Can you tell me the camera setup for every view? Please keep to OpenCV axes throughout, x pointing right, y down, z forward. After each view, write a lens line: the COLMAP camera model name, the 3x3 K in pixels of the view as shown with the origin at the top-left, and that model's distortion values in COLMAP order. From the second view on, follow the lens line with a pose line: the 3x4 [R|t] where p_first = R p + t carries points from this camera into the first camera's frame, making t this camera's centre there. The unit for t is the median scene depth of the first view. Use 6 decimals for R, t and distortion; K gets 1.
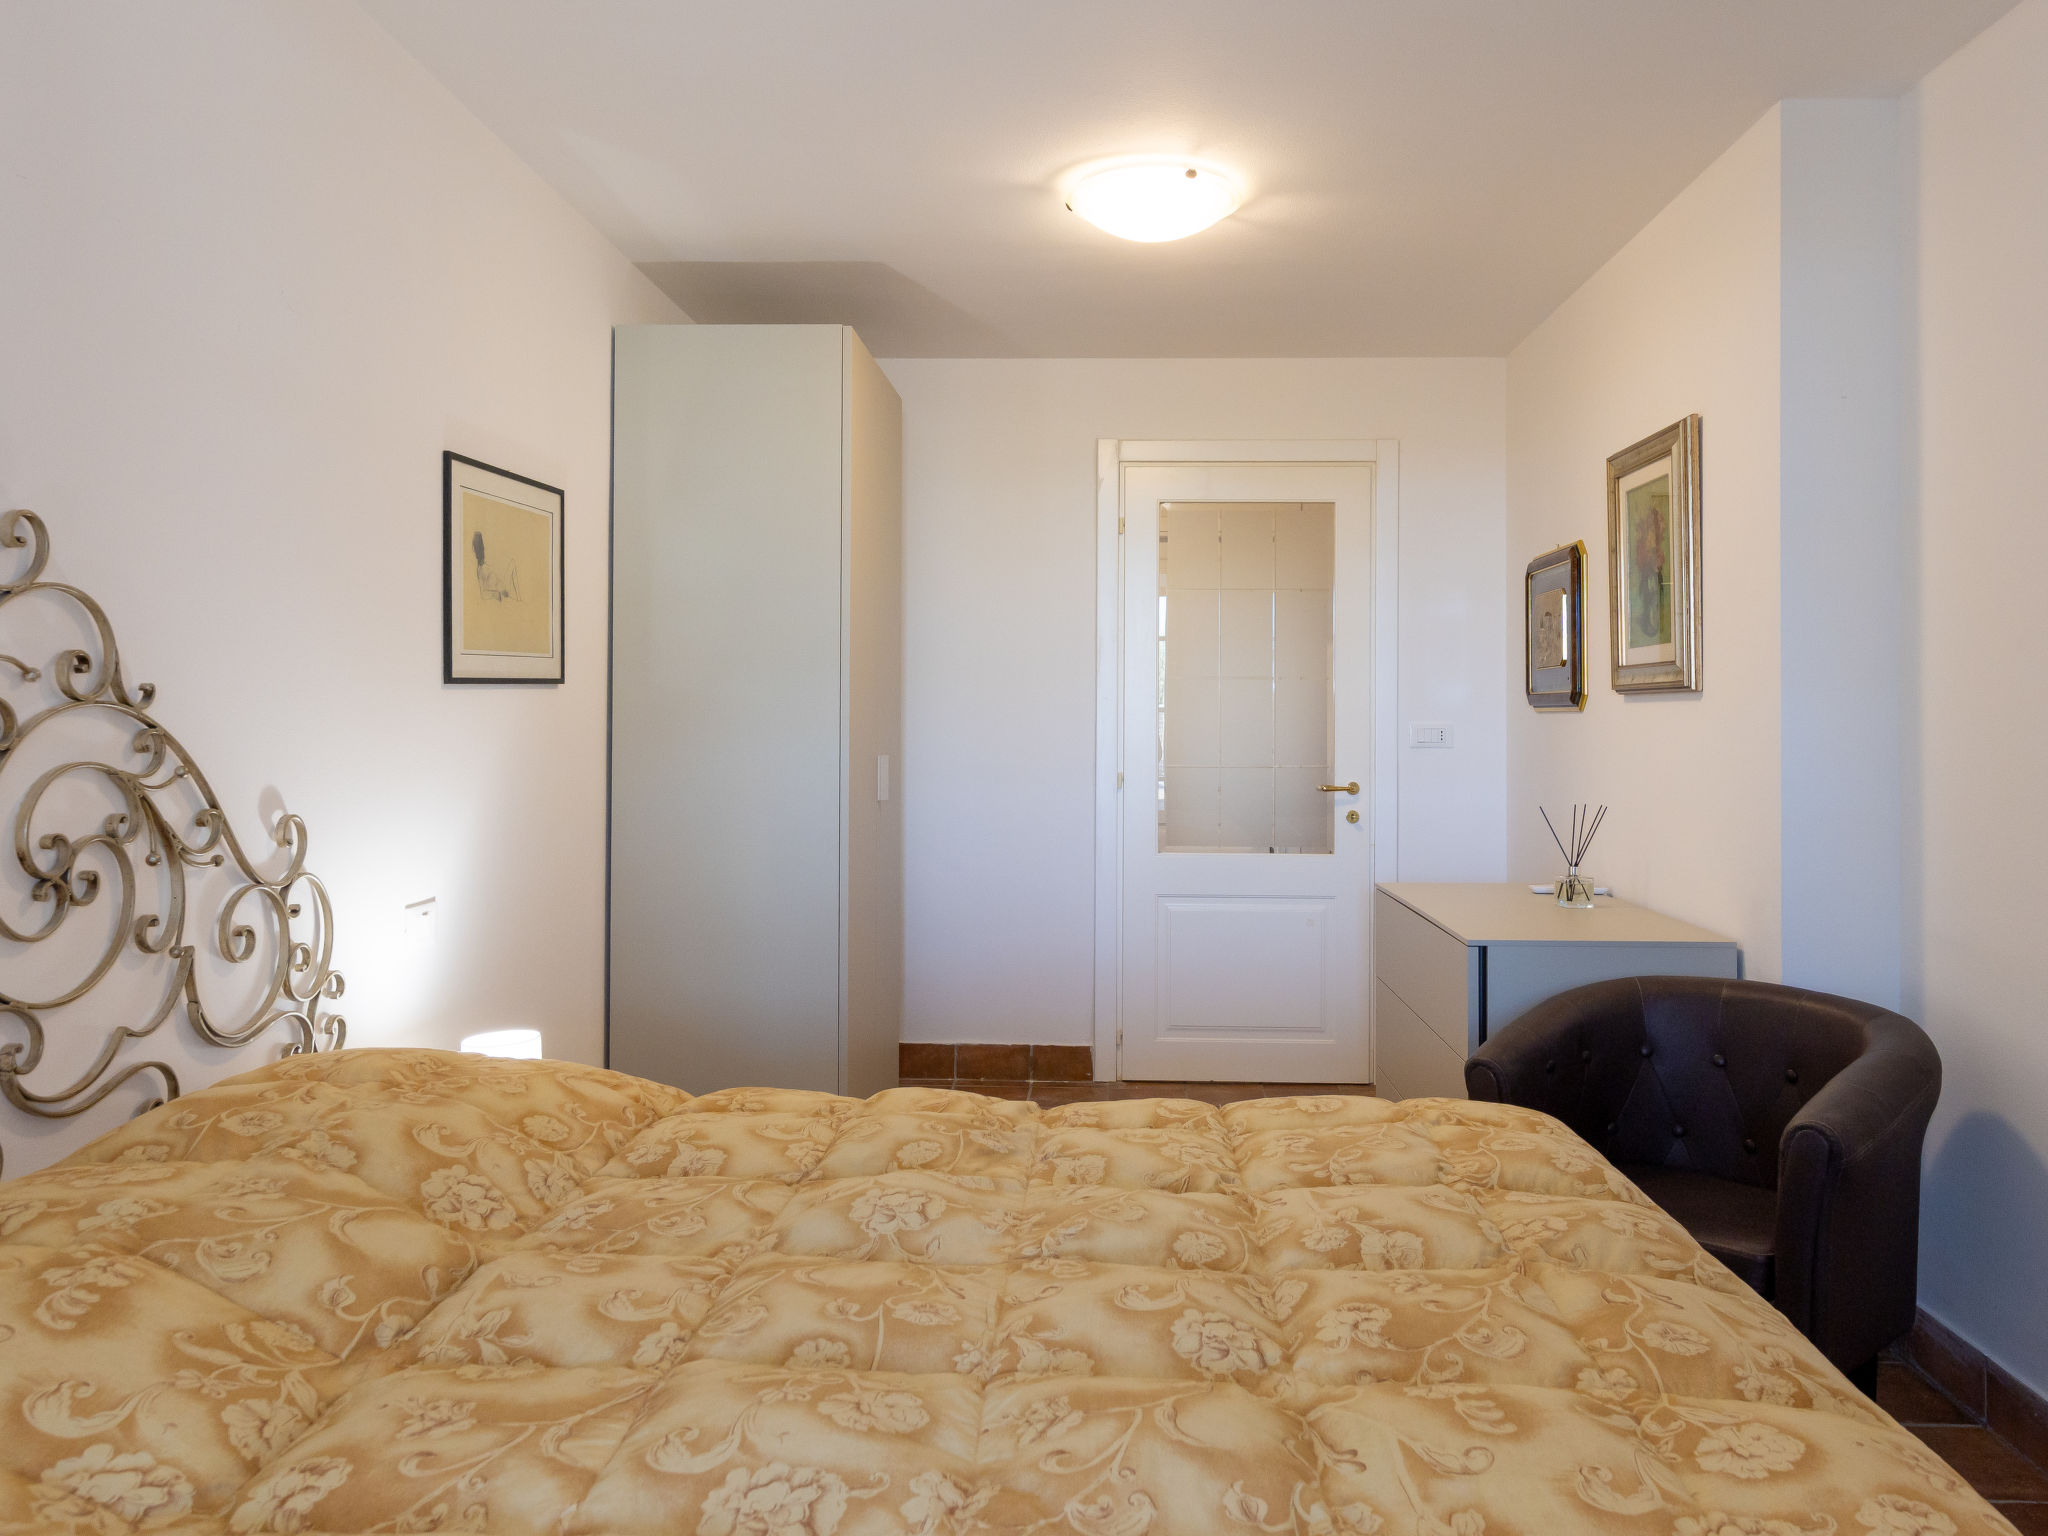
lens RADIAL K [[1500.5, 0, 980.8], [0, 1500.5, 770.5], [0, 0, 1]] dist [-0.000924, 0.000101]
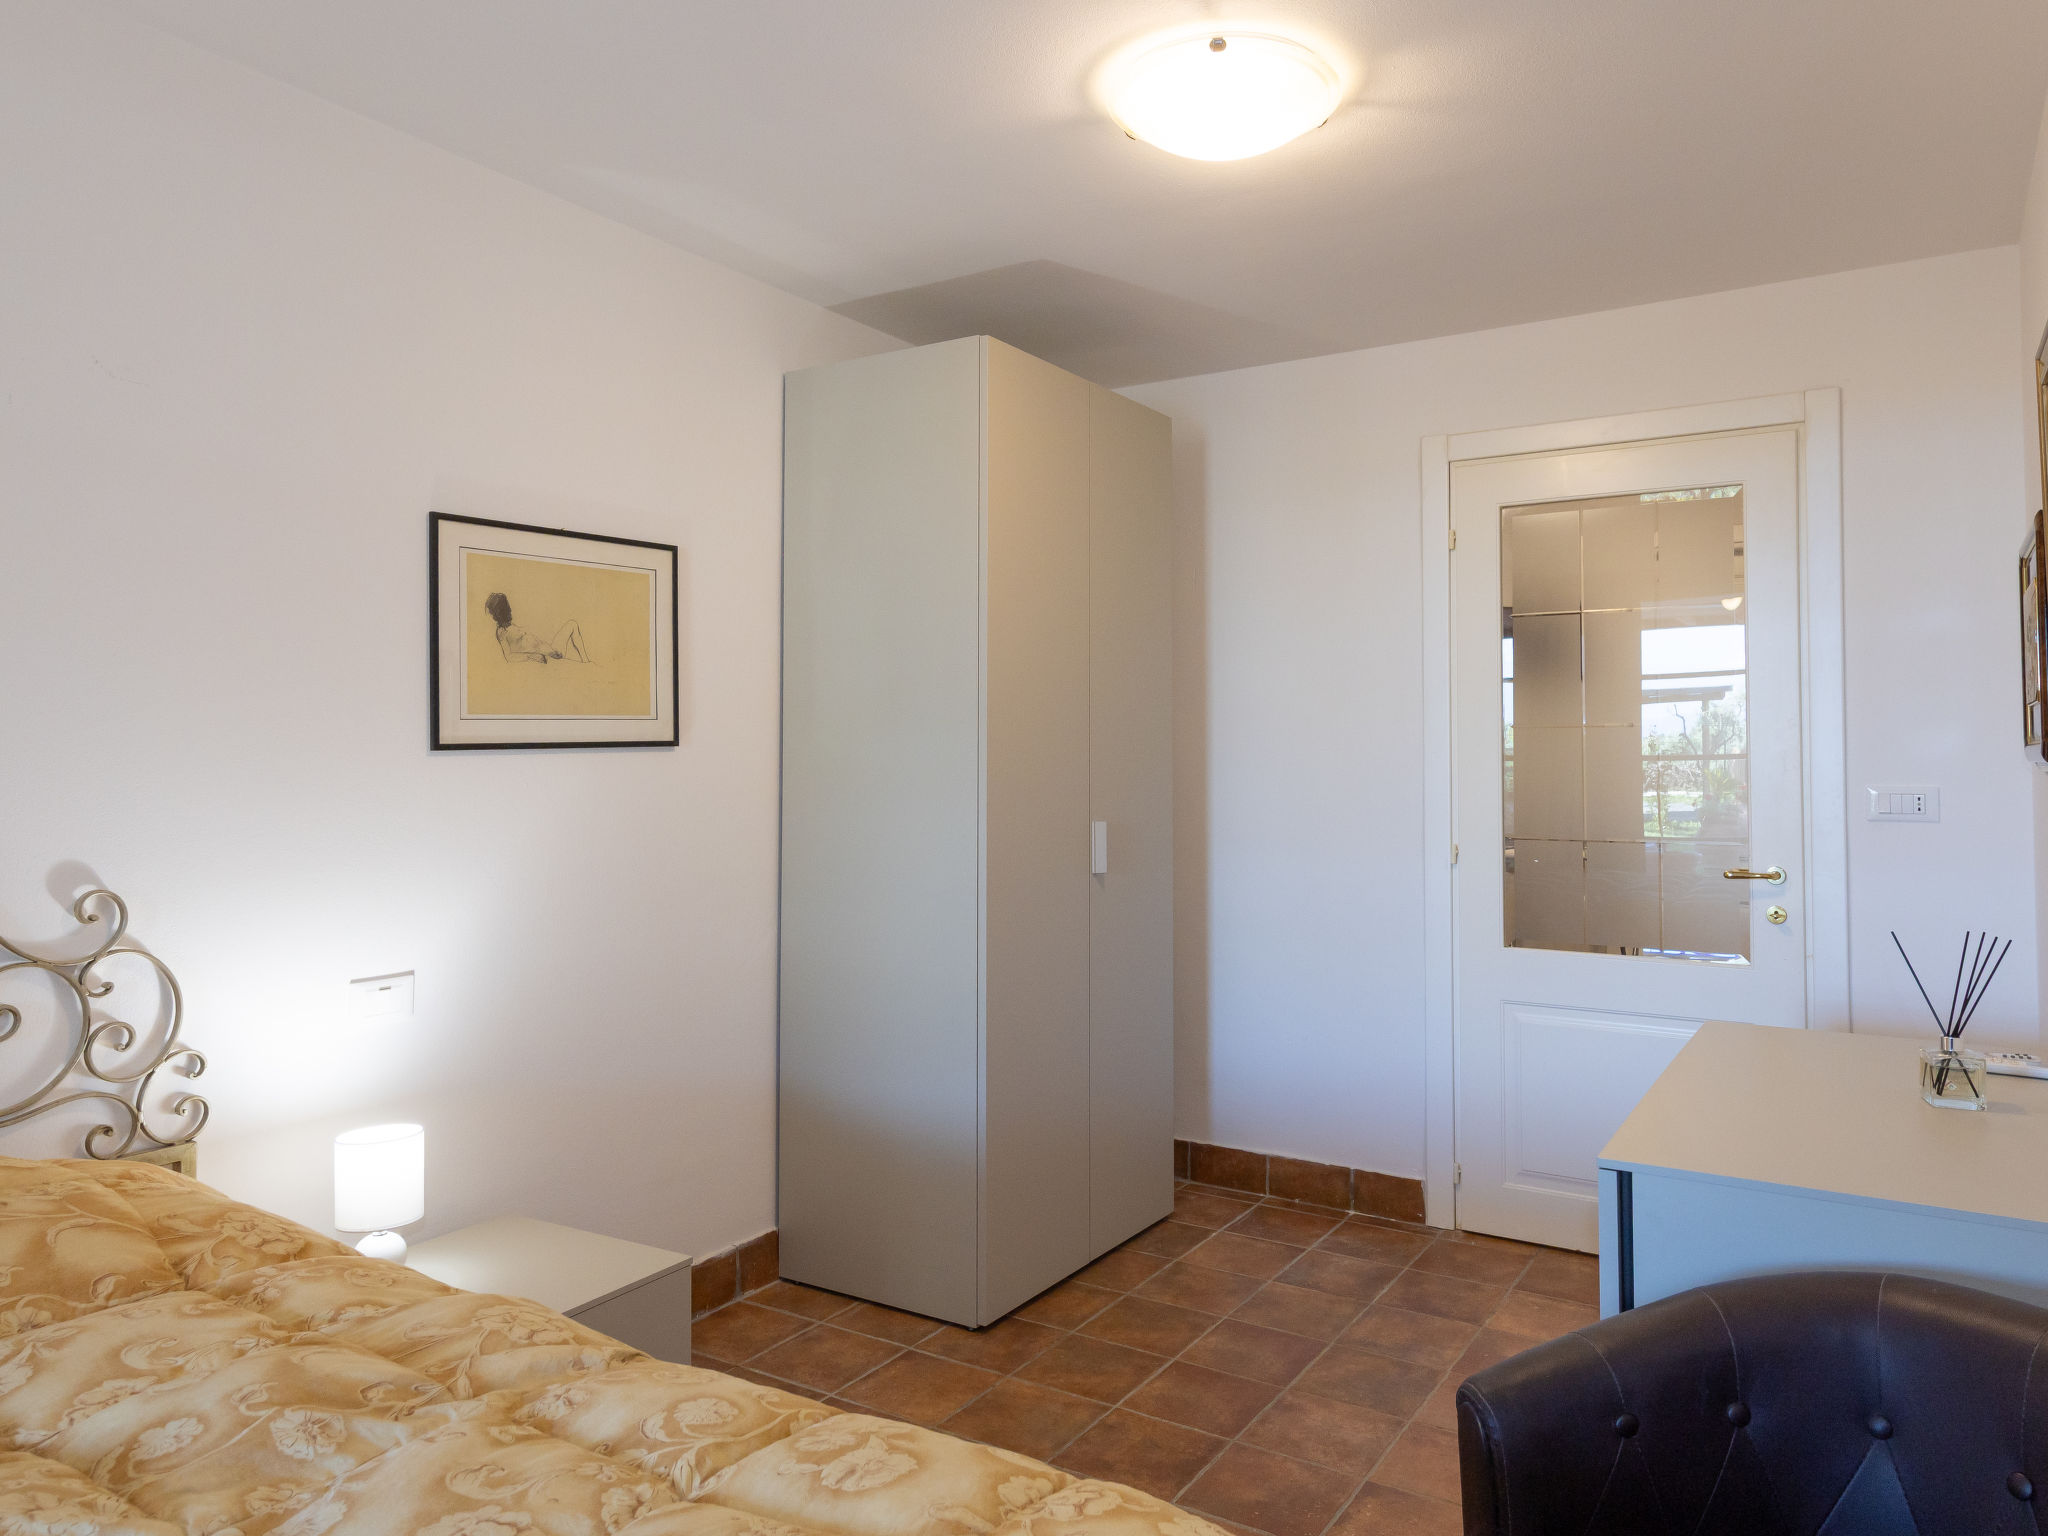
lens RADIAL K [[1354.3, 0, 1025.5], [0, 1354.3, 761.9], [0, 0, 1]] dist [0.005413, -0.001437]
pose [[0.877730, -0.002215, -0.479150, 0.507287], [-0.014511, 0.999408, -0.031201, -0.036146], [0.478936, 0.034339, 0.877178, 0.525874]]
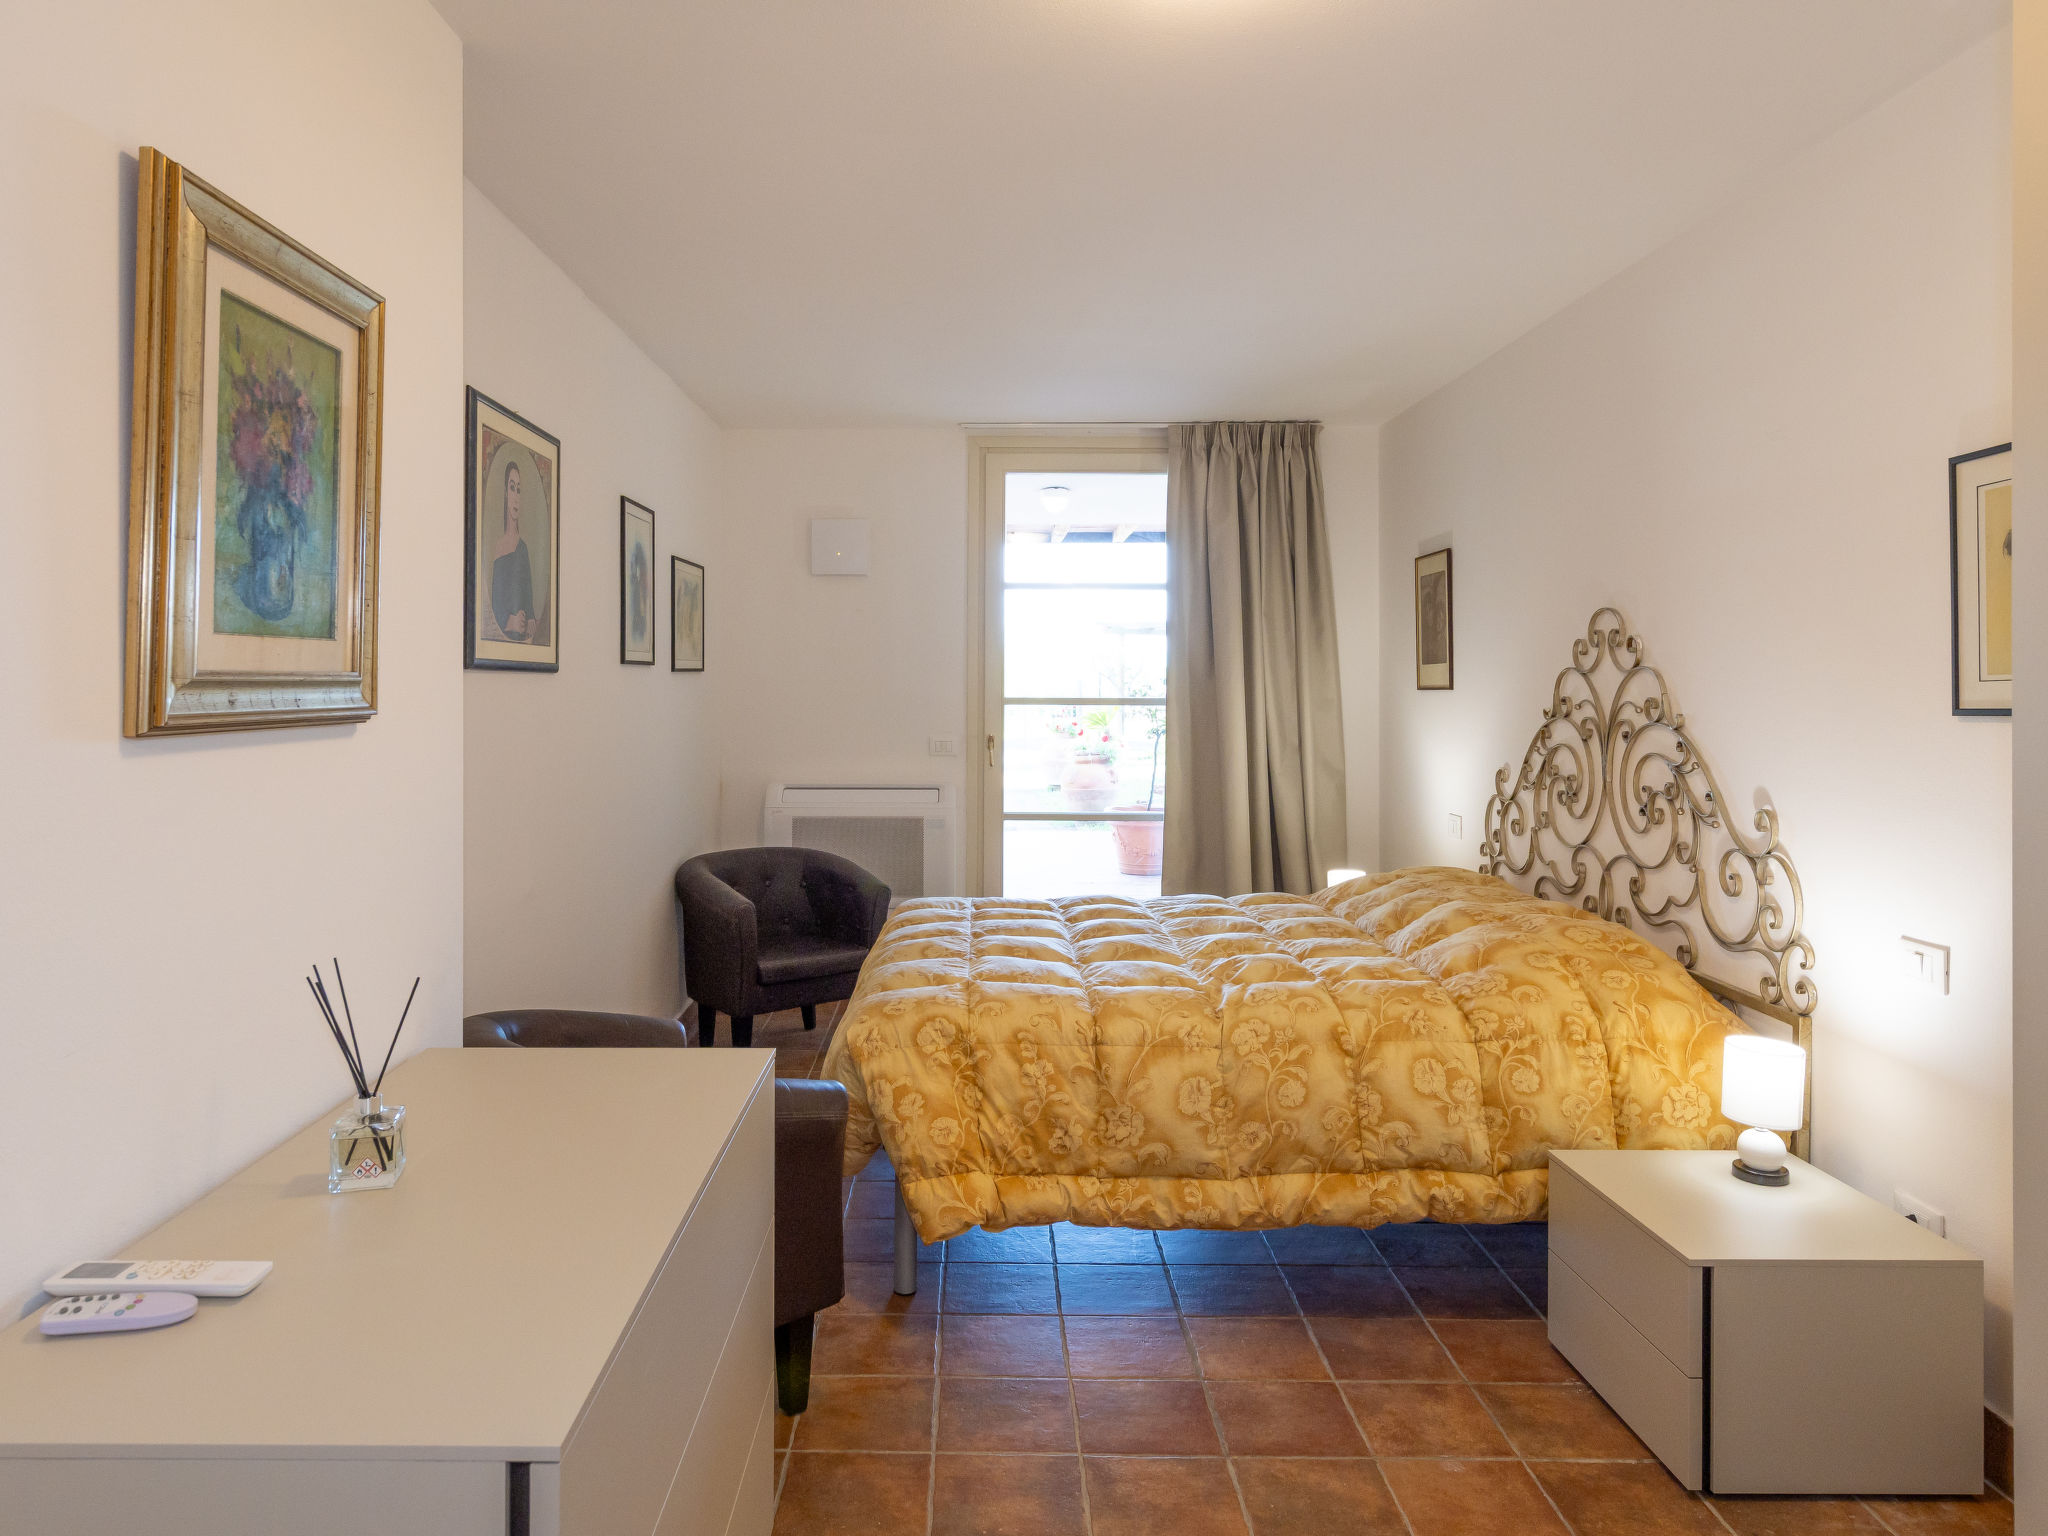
lens RADIAL K [[1306.9, 0, 1021.7], [0, 1306.9, 773.5], [0, 0, 1]] dist [-0.002459, -0.000532]
pose [[-0.994453, 0.006004, -0.105012, 0.361016], [-0.004859, 0.994681, 0.102890, -0.127669], [0.105071, 0.102829, -0.989134, 2.180878]]
